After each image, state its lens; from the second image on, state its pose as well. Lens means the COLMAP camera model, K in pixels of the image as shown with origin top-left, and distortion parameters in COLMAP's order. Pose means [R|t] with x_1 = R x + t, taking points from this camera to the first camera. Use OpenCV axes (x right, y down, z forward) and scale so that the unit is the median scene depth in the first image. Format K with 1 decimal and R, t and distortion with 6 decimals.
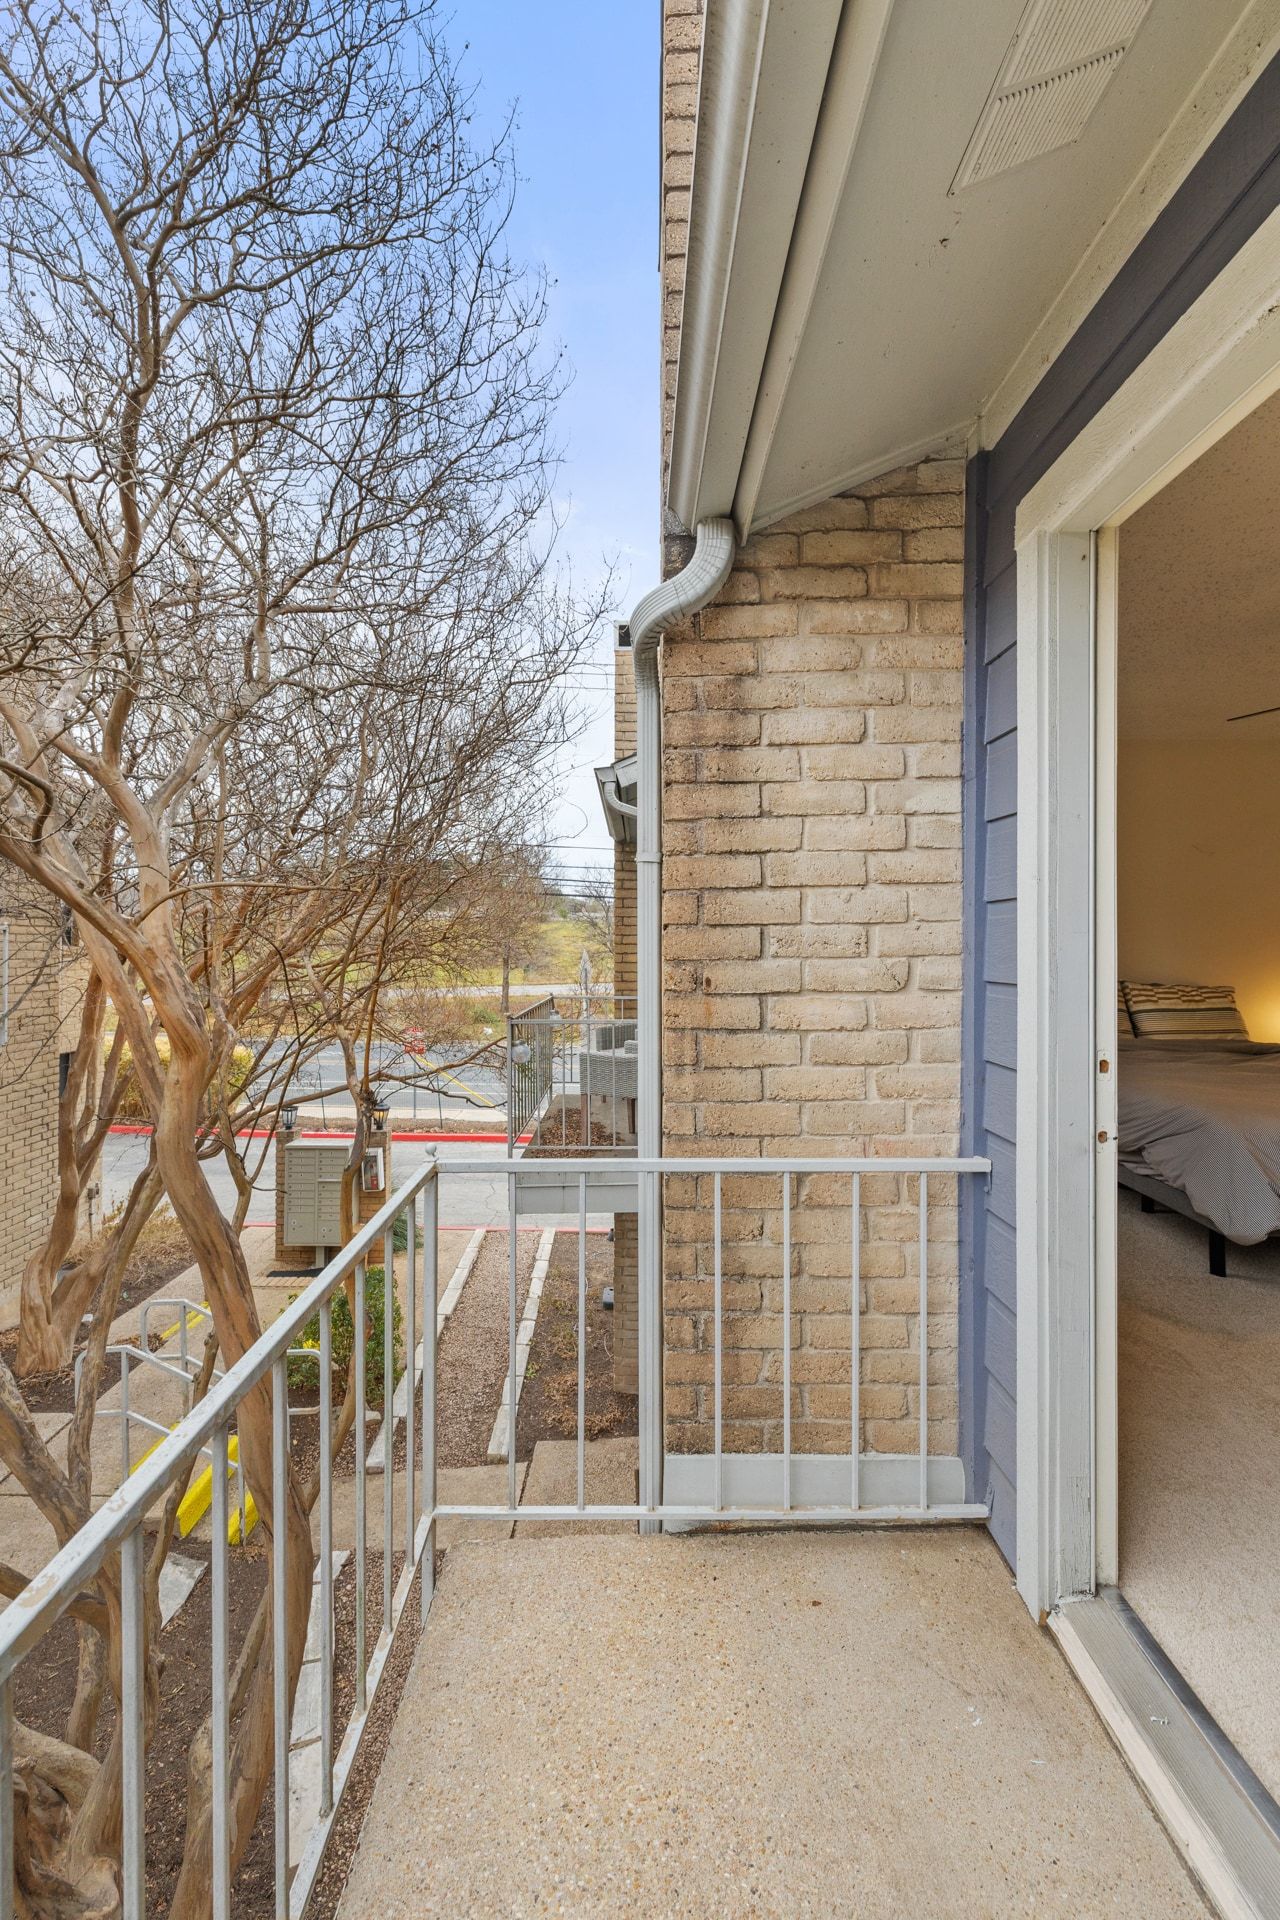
lens RADIAL K [[803.1, 0, 646.4], [0, 803.1, 945.0], [0, 0, 1]] dist [-0.001887, 0.000282]
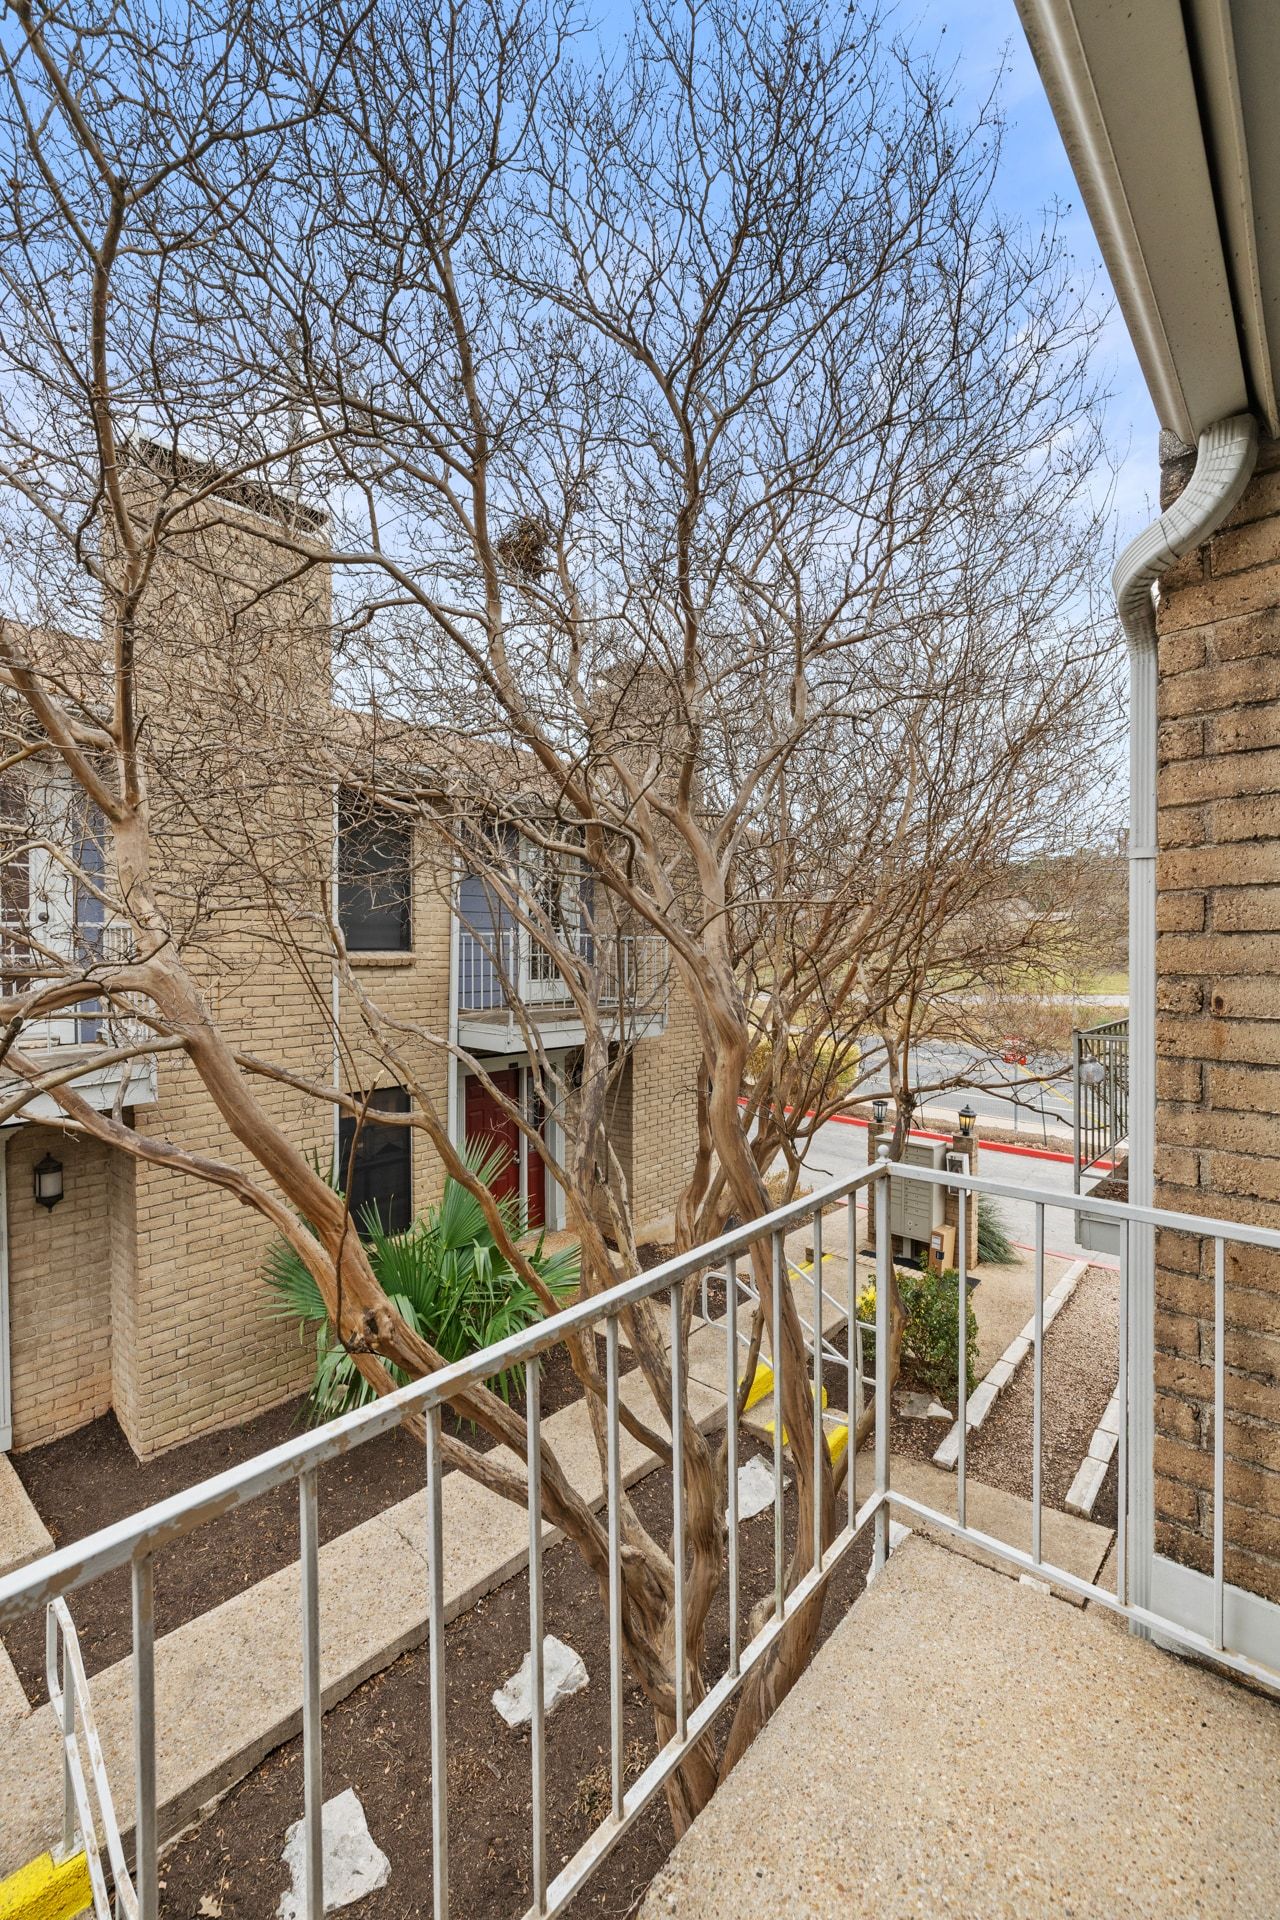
lens RADIAL K [[803.1, 0, 653.5], [0, 803.1, 967.9], [0, 0, 1]] dist [-0.001887, 0.000282]
pose [[0.747620, 0.012773, -0.664004, 0.185934], [0.003412, 0.999728, 0.023073, -0.009377], [0.664118, -0.019515, 0.747373, 0.020746]]
